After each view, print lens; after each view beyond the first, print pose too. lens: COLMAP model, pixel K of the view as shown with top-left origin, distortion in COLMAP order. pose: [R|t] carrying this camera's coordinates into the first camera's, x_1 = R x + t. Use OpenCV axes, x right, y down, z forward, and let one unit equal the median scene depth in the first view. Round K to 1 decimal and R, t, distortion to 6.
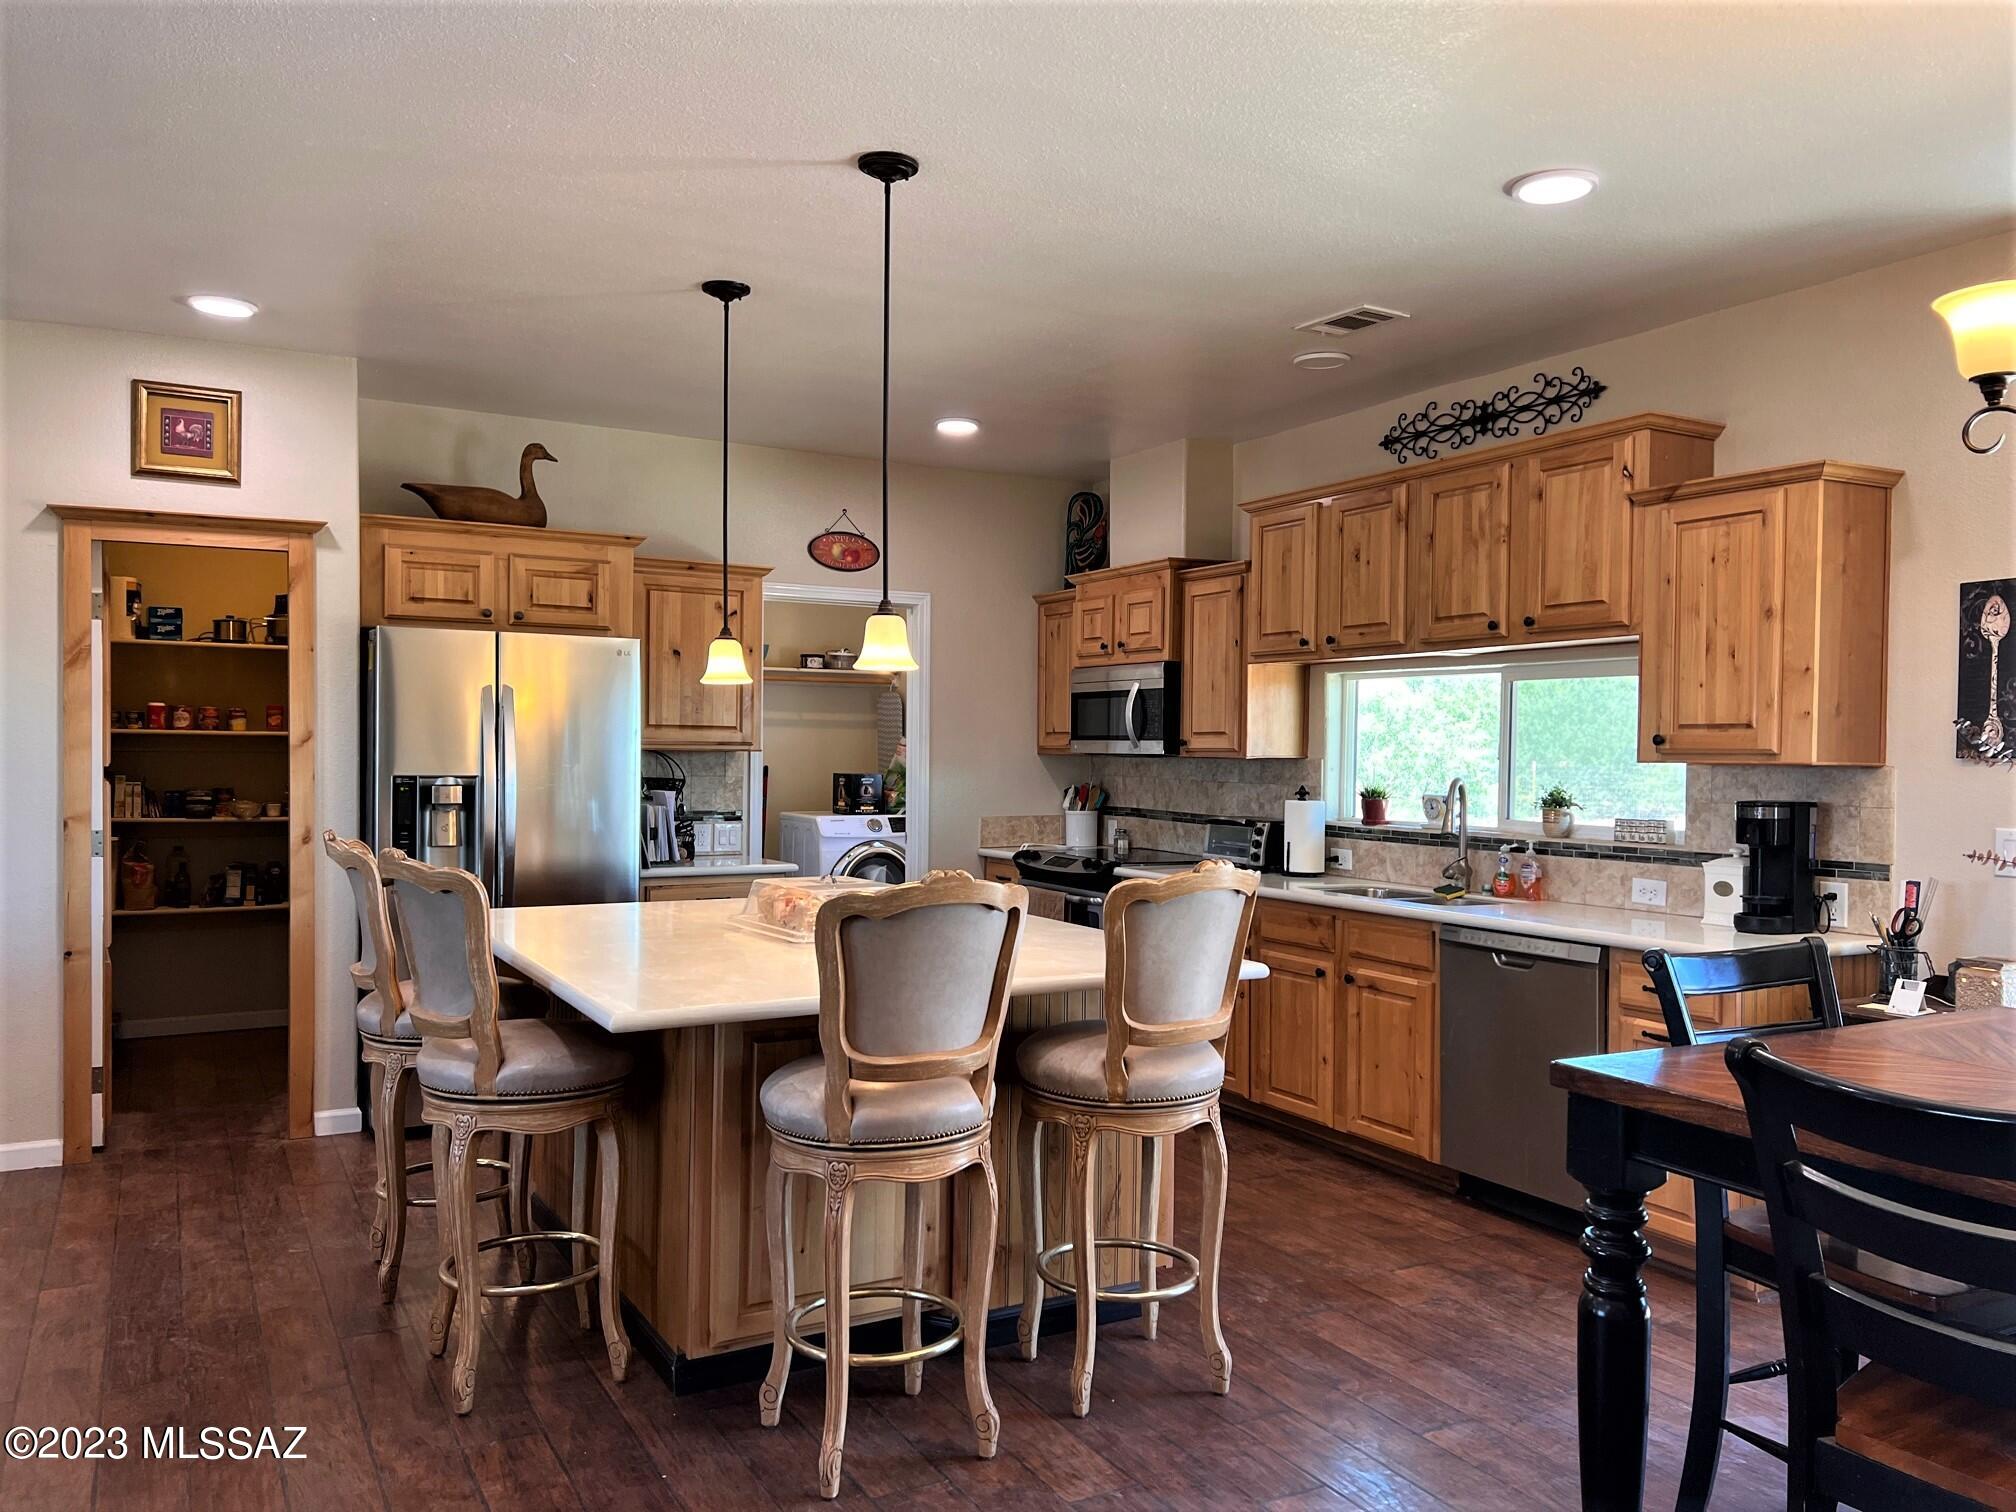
lens RADIAL K [[1526.1, 0, 1031.5], [0, 1526.1, 761.7], [0, 0, 1]] dist [0.020849, -0.007475]
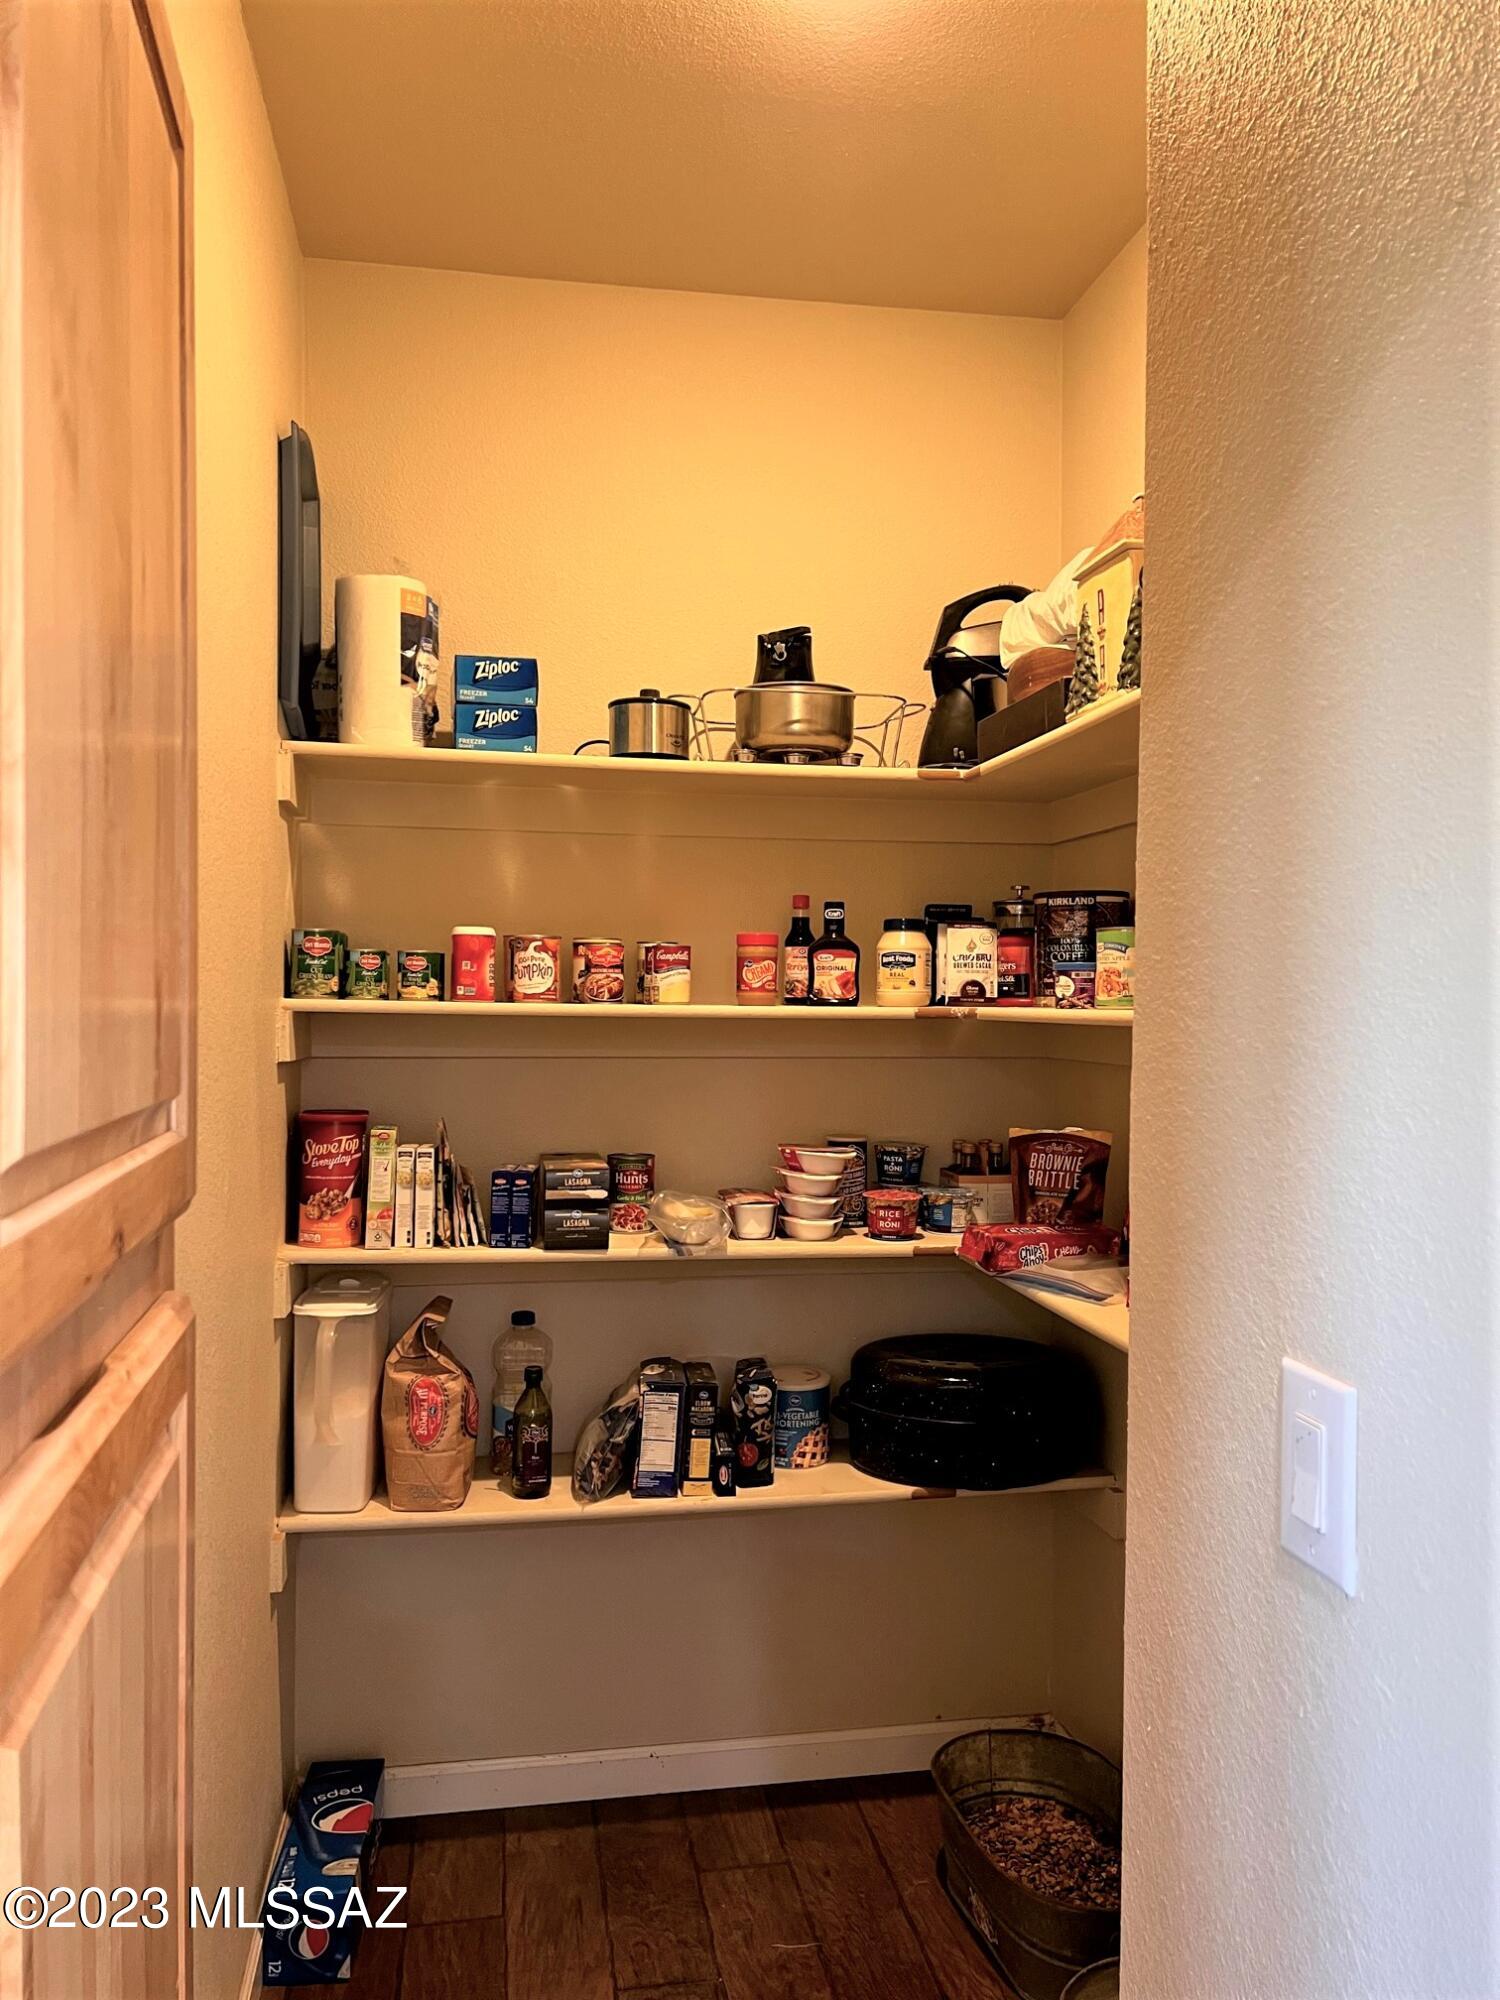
lens RADIAL K [[1493.9, 0, 750.0], [0, 1493.9, 1000.0], [0, 0, 1]] dist [0.079289, -0.001173]
pose [[0.942335, 0.004374, -0.334643, -0.389381], [-0.004670, 0.999989, -0.000080, -0.021437], [0.334639, 0.001638, 0.942345, 0.687575]]
